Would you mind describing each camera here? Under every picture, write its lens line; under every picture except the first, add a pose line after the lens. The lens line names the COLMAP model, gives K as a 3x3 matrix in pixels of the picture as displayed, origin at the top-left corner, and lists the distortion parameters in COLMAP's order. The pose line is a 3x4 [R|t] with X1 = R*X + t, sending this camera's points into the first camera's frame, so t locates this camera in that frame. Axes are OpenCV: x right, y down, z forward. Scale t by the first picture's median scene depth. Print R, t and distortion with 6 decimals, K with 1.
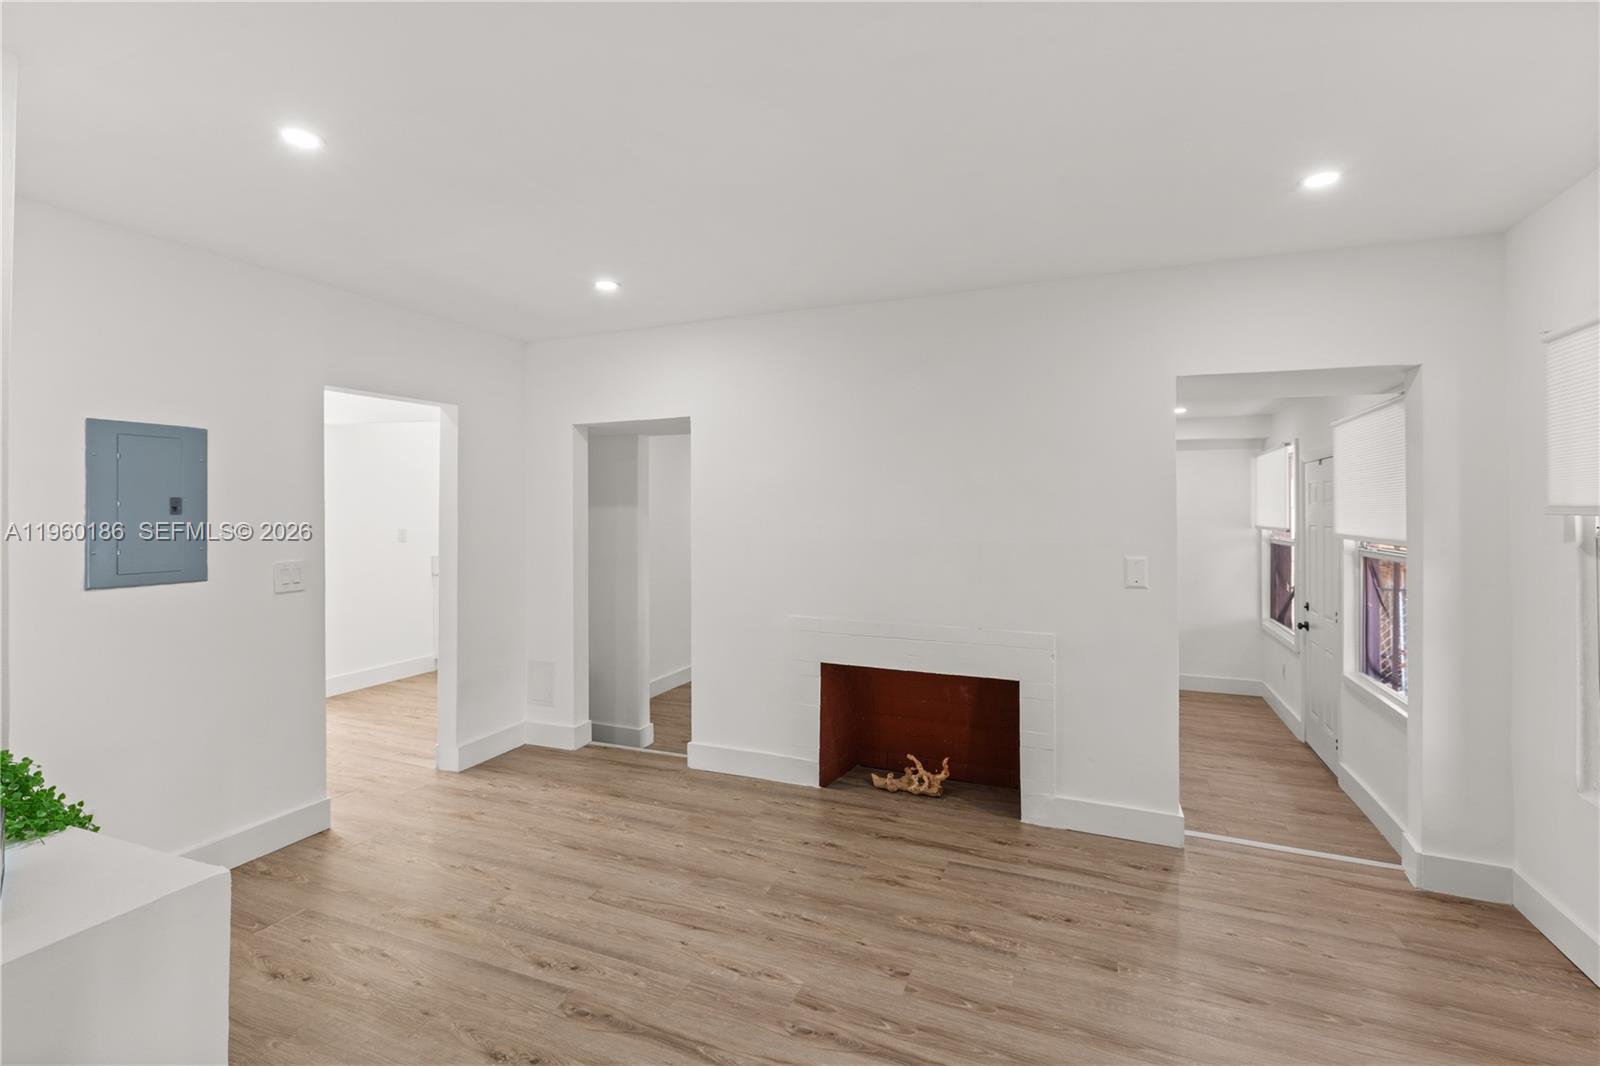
lens RADIAL K [[725.4, 0, 796.1], [0, 725.4, 503.4], [0, 0, 1]] dist [-0.000977, -0.000092]
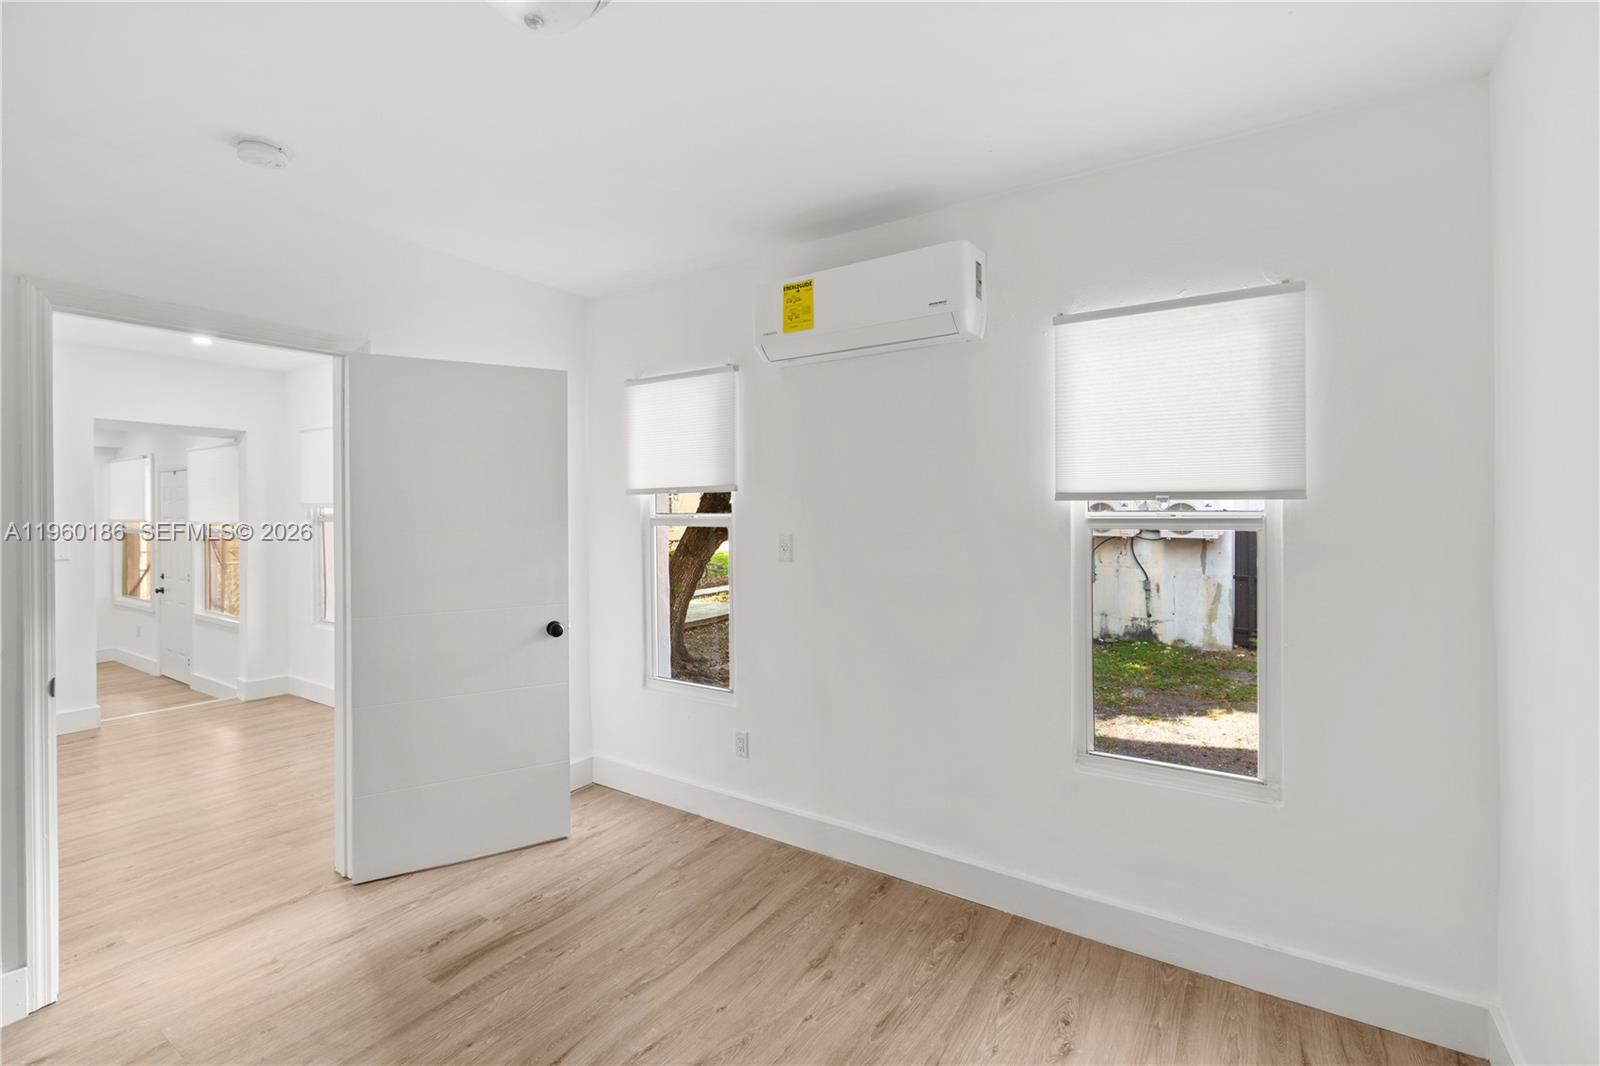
lens RADIAL K [[717.7, 0, 785.4], [0, 717.7, 504.4], [0, 0, 1]] dist [0.000878, -0.000064]
pose [[0.195928, -0.002886, 0.980614, -0.726105], [-0.002440, 0.999991, 0.003431, -0.004389], [-0.980615, -0.003065, 0.195919, -0.775505]]
